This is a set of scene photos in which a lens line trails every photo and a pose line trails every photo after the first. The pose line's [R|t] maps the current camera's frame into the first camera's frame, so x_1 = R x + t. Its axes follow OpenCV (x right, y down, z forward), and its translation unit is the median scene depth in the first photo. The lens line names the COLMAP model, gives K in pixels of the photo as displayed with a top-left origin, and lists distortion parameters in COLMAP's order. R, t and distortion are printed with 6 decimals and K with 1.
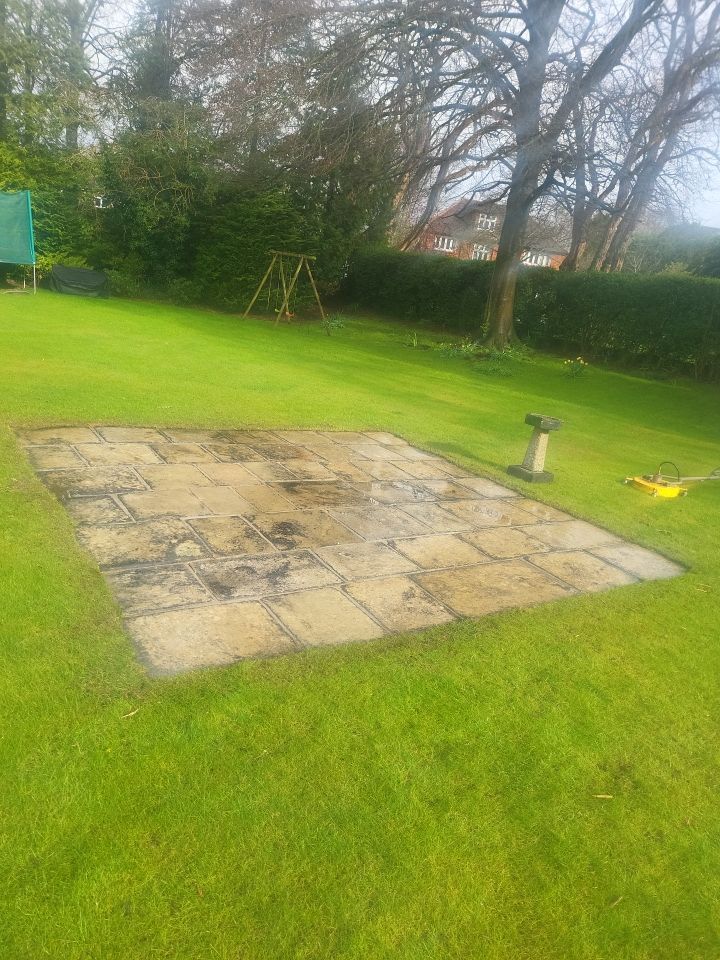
lens RADIAL K [[740.0, 0, 358.6], [0, 740.0, 474.7], [0, 0, 1]] dist [0.054064, -0.039878]
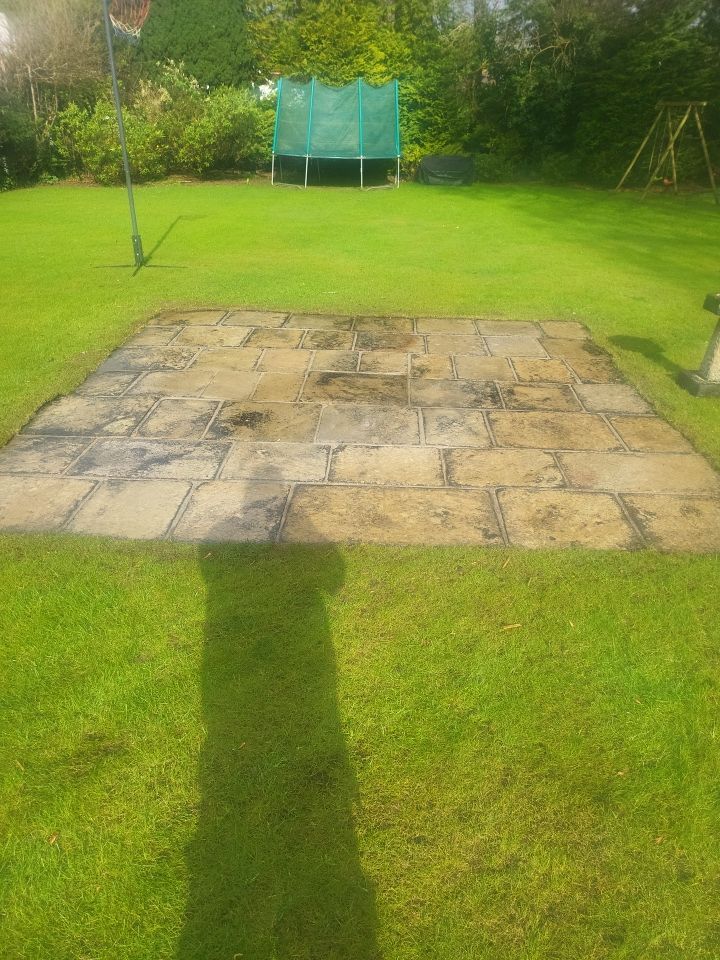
lens RADIAL K [[740.0, 0, 357.3], [0, 740.0, 483.1], [0, 0, 1]] dist [0.054064, -0.039878]
pose [[0.786742, 0.145729, -0.599833, 0.570927], [-0.059869, 0.985166, 0.160822, -0.005209], [0.614372, -0.090614, 0.783796, 0.345203]]
